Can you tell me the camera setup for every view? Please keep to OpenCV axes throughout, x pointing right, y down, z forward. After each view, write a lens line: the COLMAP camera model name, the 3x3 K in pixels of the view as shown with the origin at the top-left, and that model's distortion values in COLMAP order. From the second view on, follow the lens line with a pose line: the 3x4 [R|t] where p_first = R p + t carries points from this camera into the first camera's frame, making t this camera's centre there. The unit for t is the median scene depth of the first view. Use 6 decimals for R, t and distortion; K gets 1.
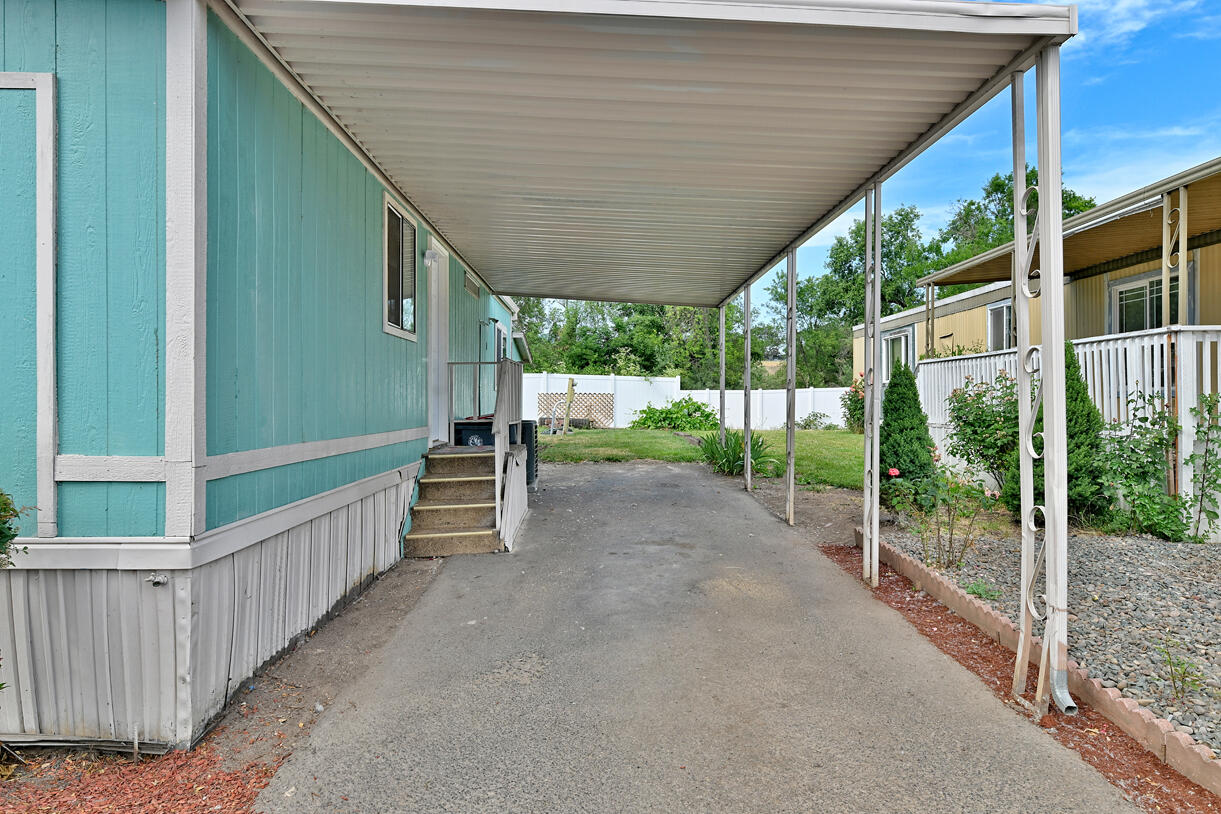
lens RADIAL K [[796.7, 0, 615.5], [0, 796.7, 403.2], [0, 0, 1]] dist [0.006636, 0.006056]
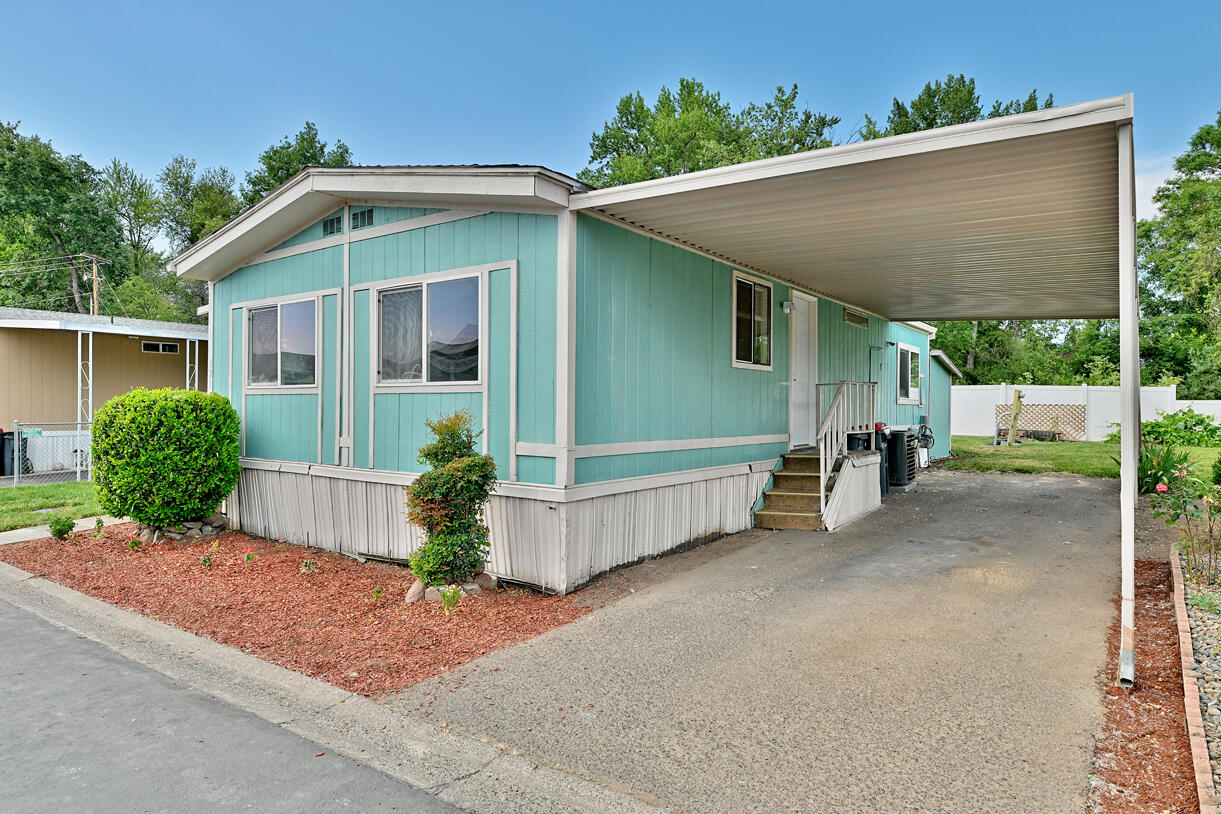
lens RADIAL K [[737.1, 0, 603.8], [0, 737.1, 402.1], [0, 0, 1]] dist [0.007654, 0.000198]
pose [[0.788719, -0.002656, -0.614748, 0.344544], [-0.005250, 0.999925, -0.011056, -0.010055], [0.614731, 0.011947, 0.788646, -0.194506]]
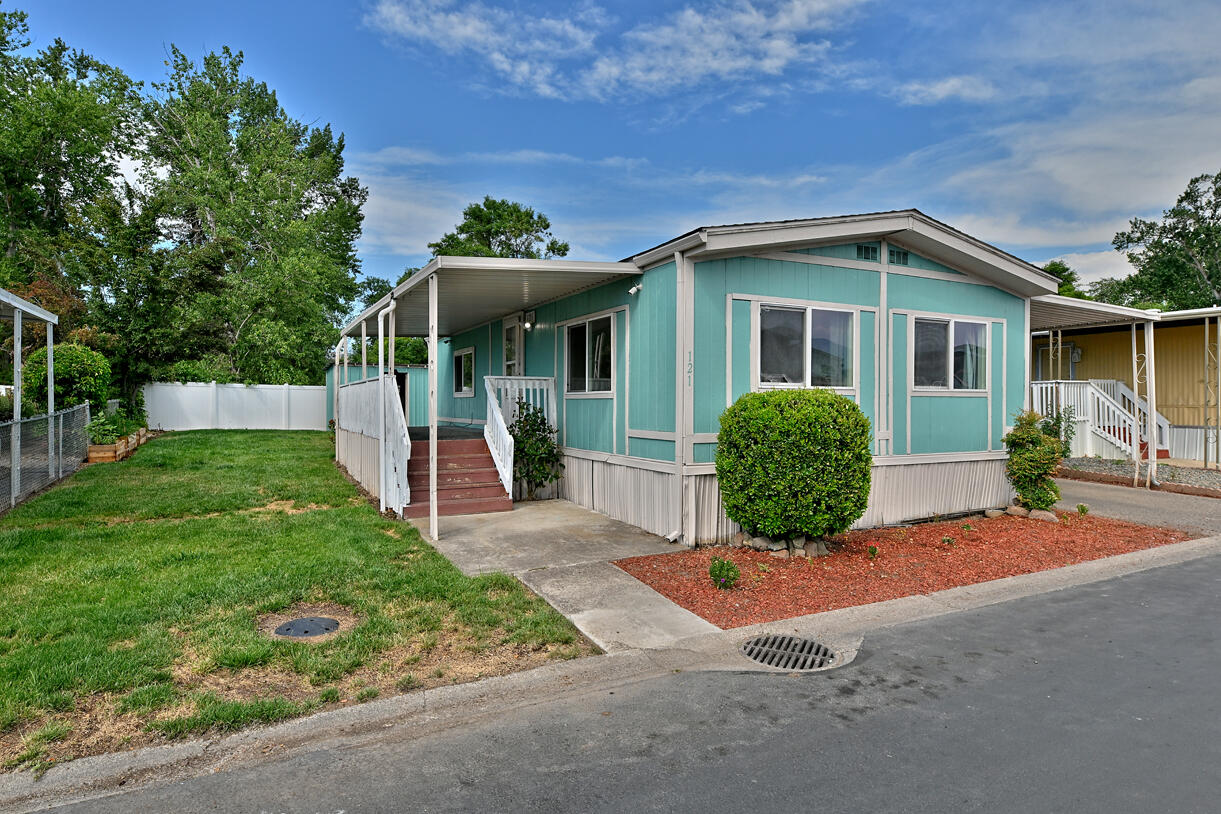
lens RADIAL K [[700.6, 0, 612.2], [0, 700.6, 385.0], [0, 0, 1]] dist [-0.001128, 0.001033]
pose [[0.896400, 0.011296, 0.443102, -1.894328], [0.000845, 0.999630, -0.027195, -0.018190], [-0.443245, 0.024752, 0.896059, -0.522864]]
